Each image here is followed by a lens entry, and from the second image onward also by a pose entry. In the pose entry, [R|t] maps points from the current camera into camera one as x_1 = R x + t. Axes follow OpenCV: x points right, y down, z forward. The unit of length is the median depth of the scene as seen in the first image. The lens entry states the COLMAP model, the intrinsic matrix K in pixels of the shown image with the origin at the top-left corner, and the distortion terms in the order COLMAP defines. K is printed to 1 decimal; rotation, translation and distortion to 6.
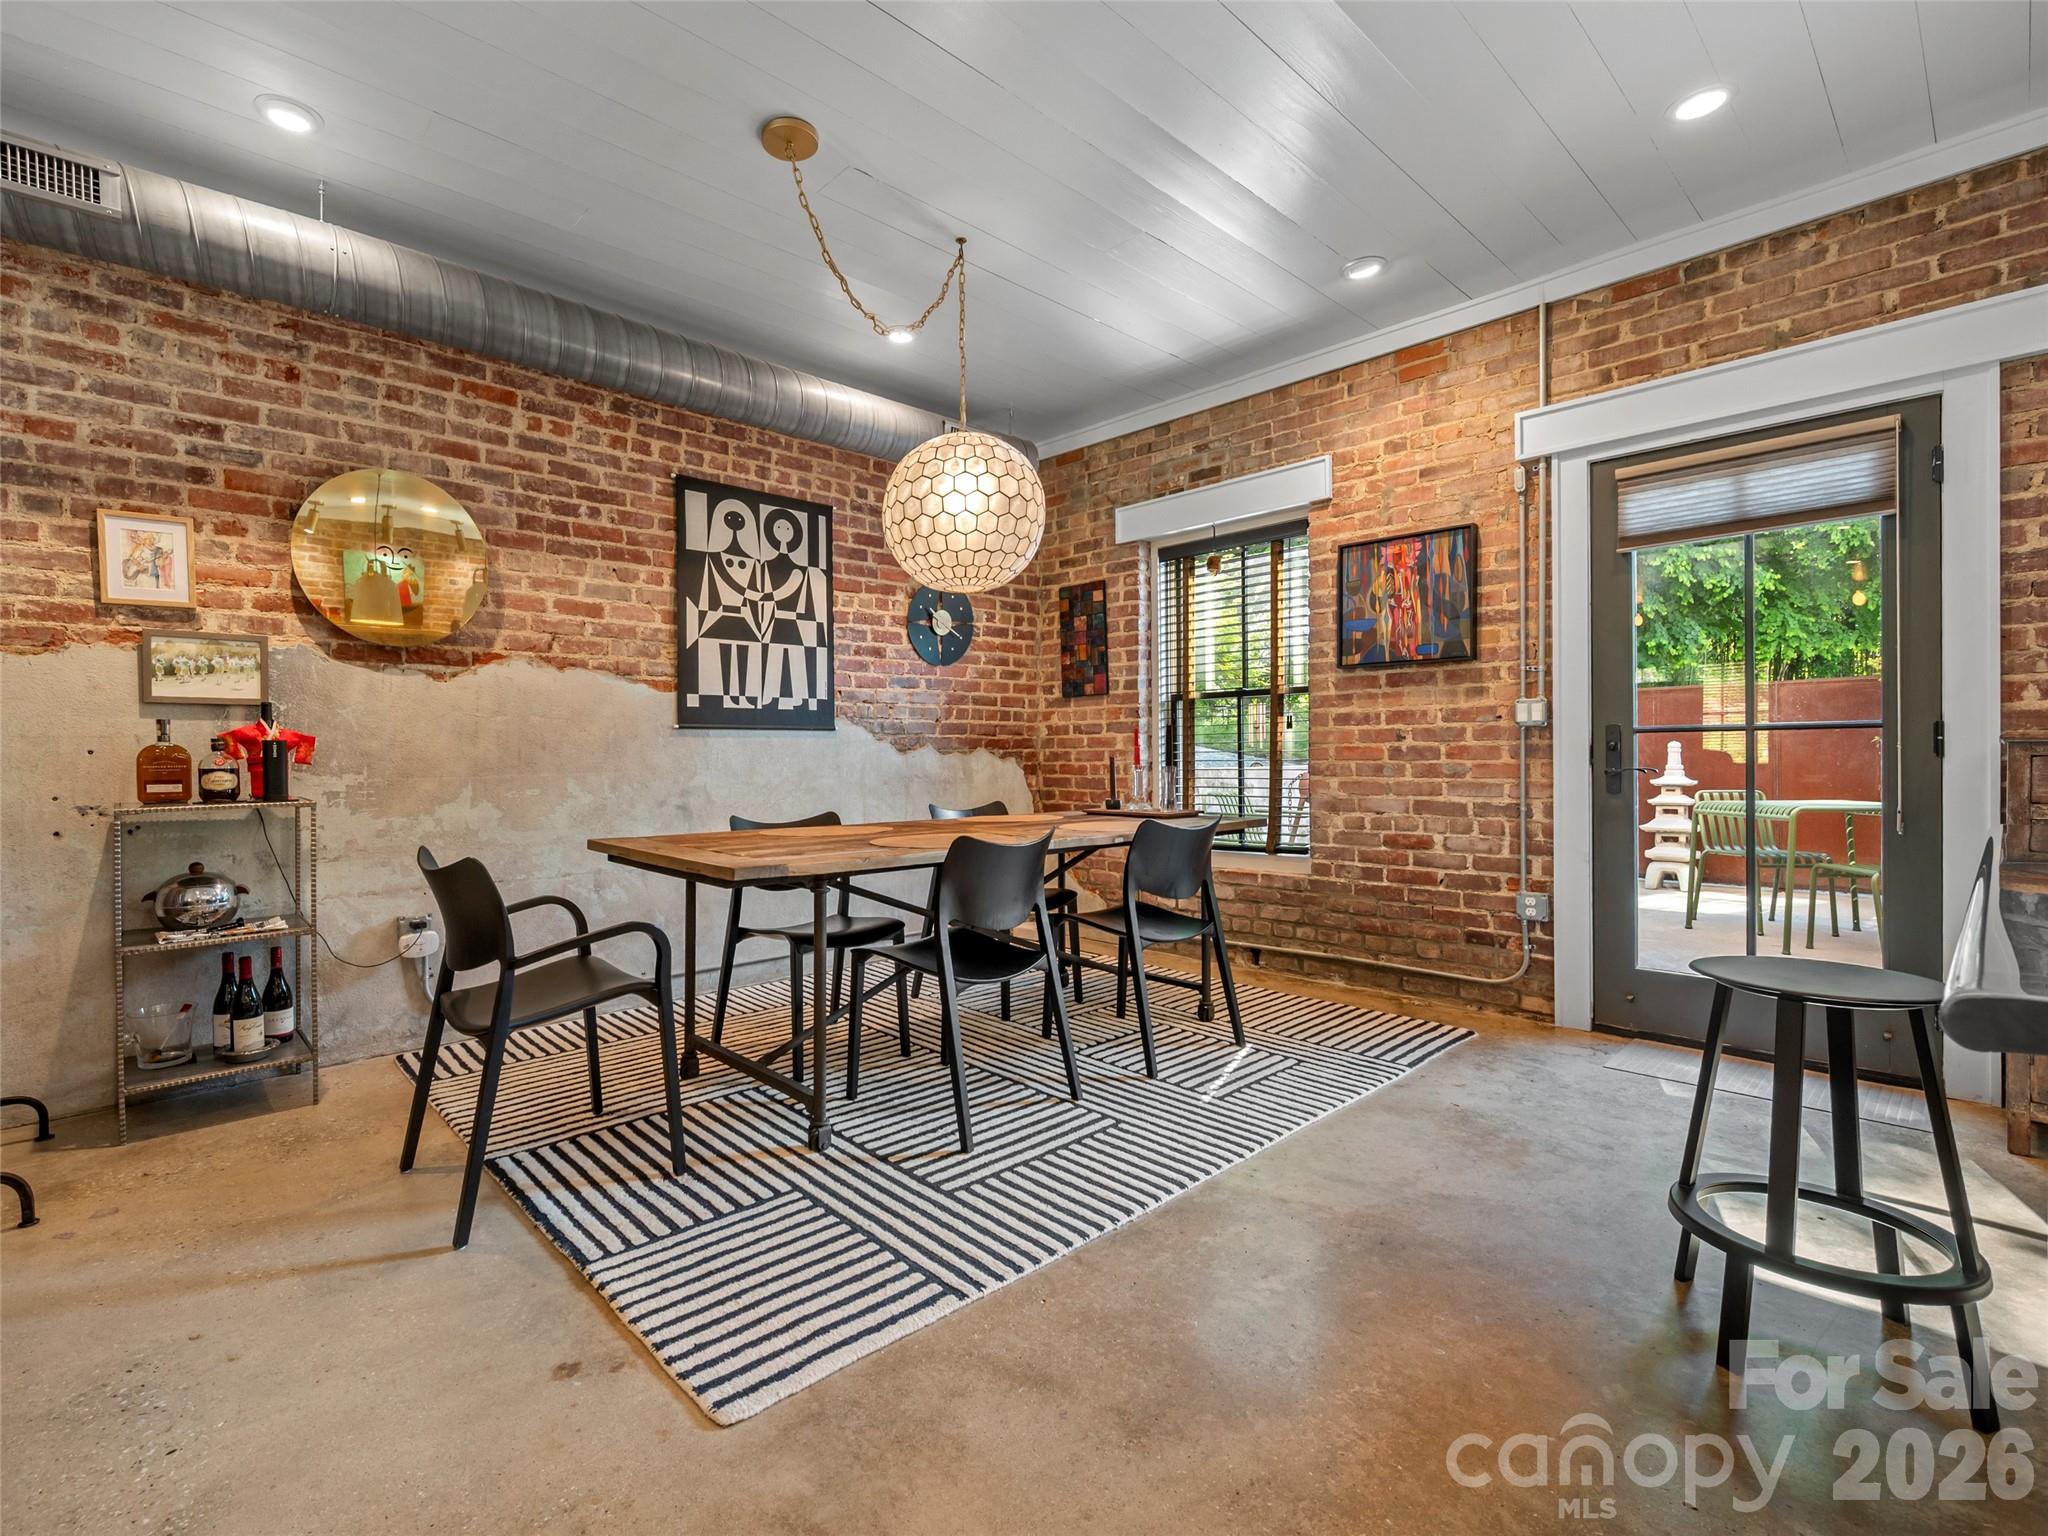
lens RADIAL K [[911.2, 0, 1019.0], [0, 911.2, 770.7], [0, 0, 1]] dist [-0.000039, -0.000464]
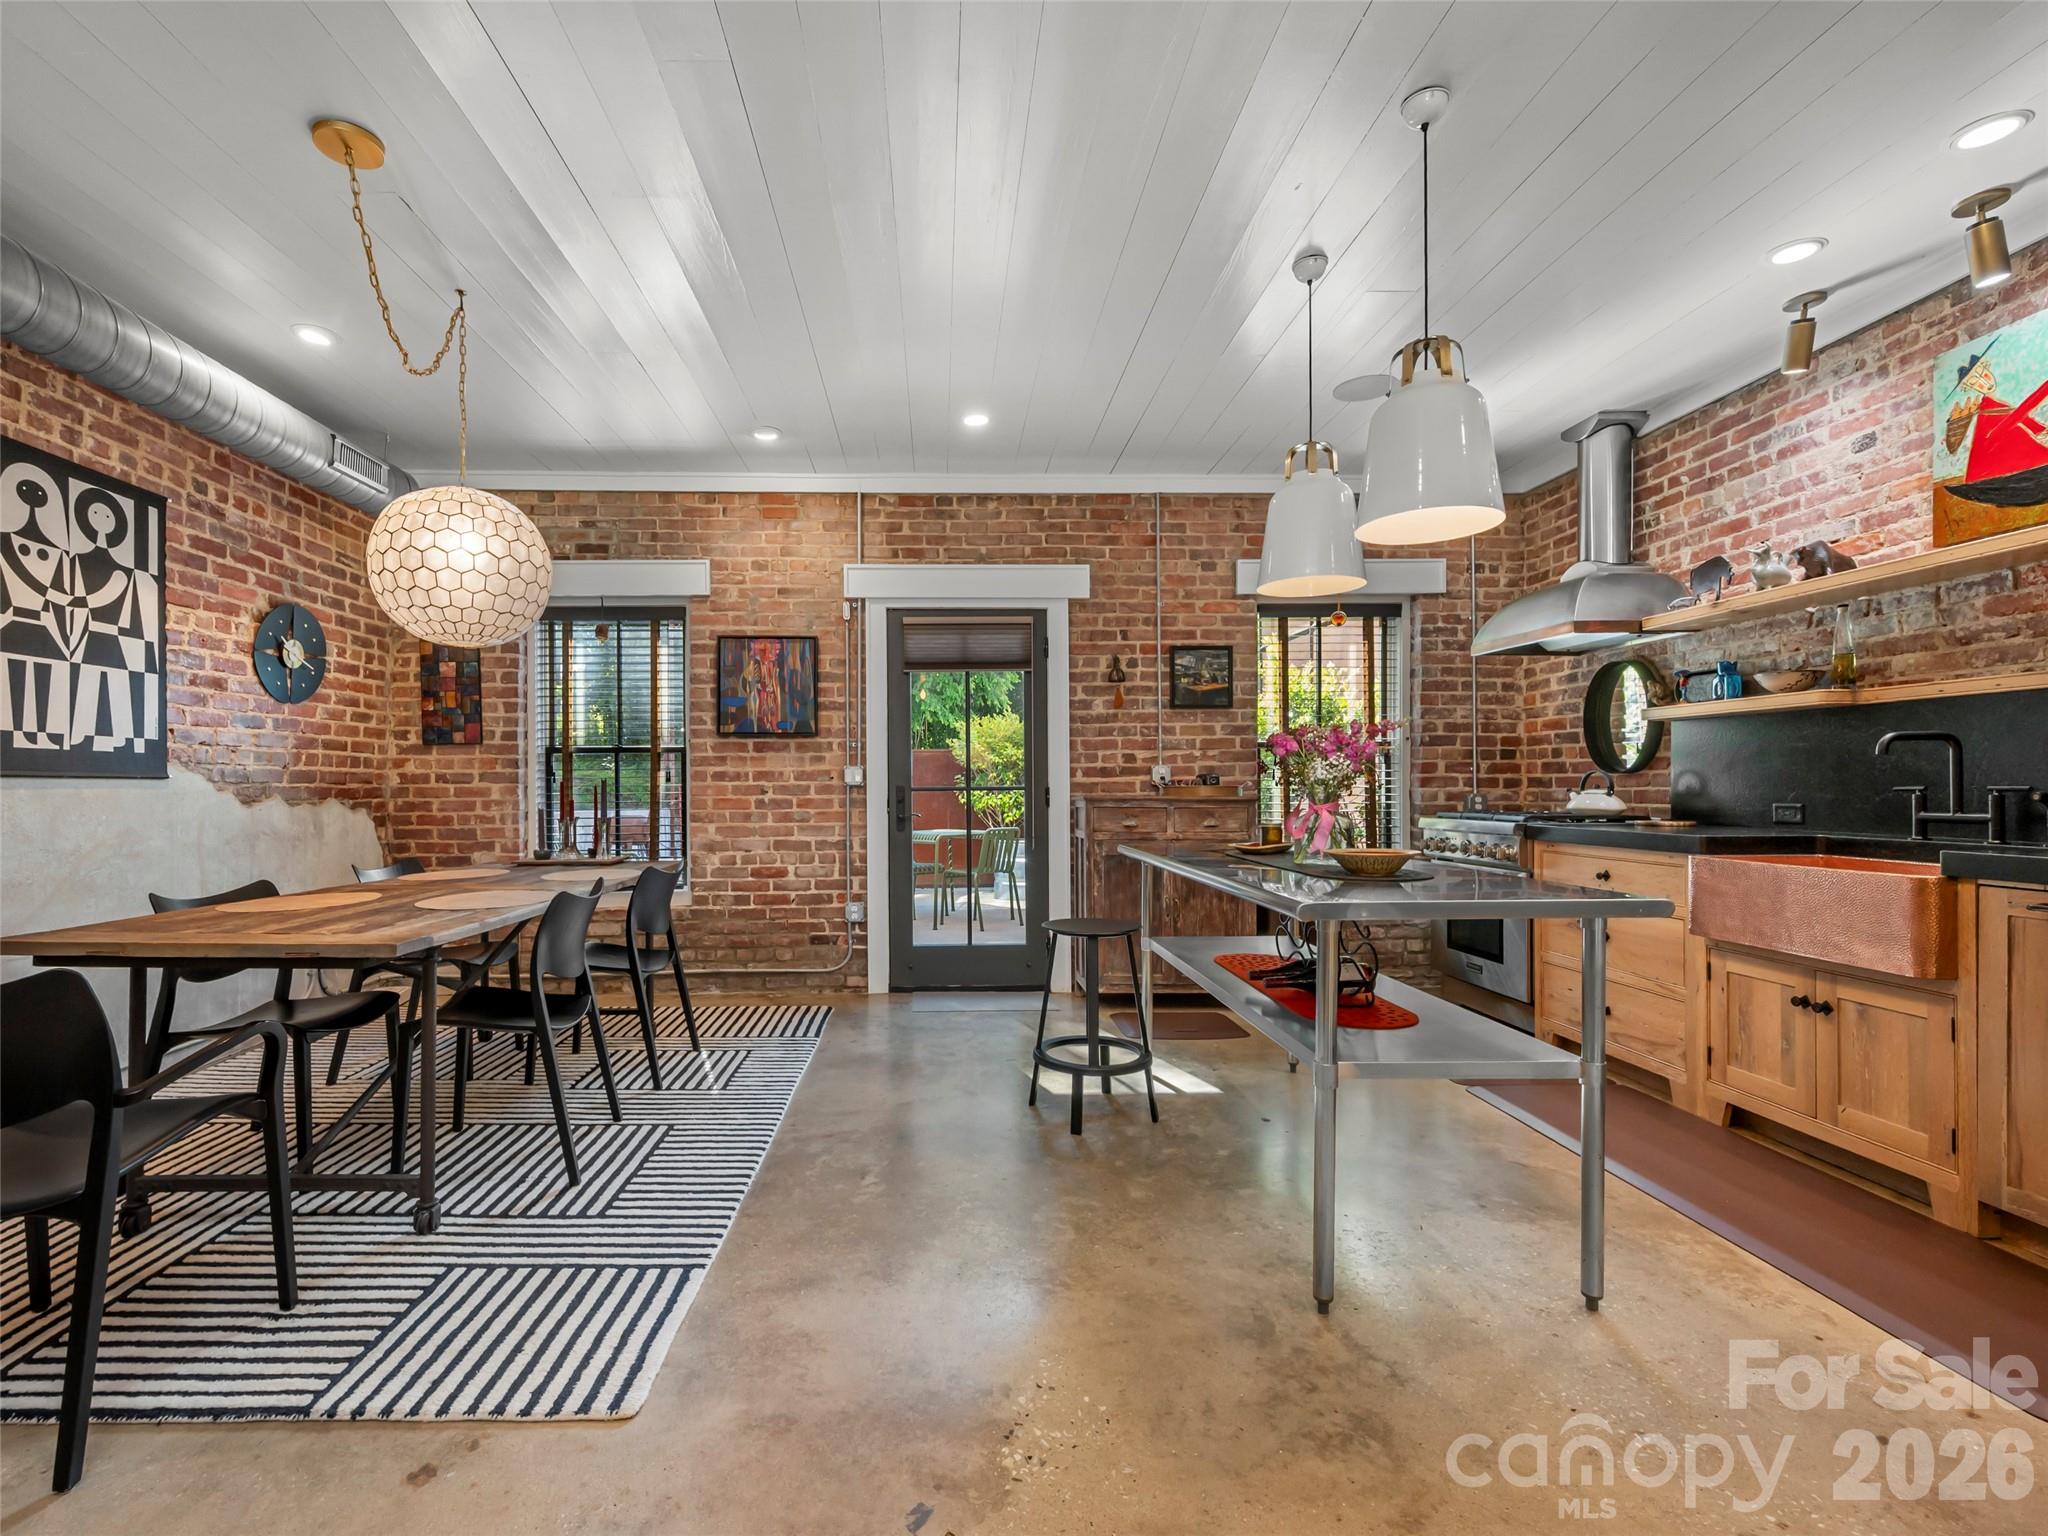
lens RADIAL K [[822.2, 0, 987.7], [0, 822.2, 796.0], [0, 0, 1]] dist [0.001341, -0.000298]
pose [[0.666843, 0.004280, 0.745186, -0.250880], [0.008241, 0.999880, -0.013117, -0.013445], [-0.745153, 0.014888, 0.666727, -0.010600]]
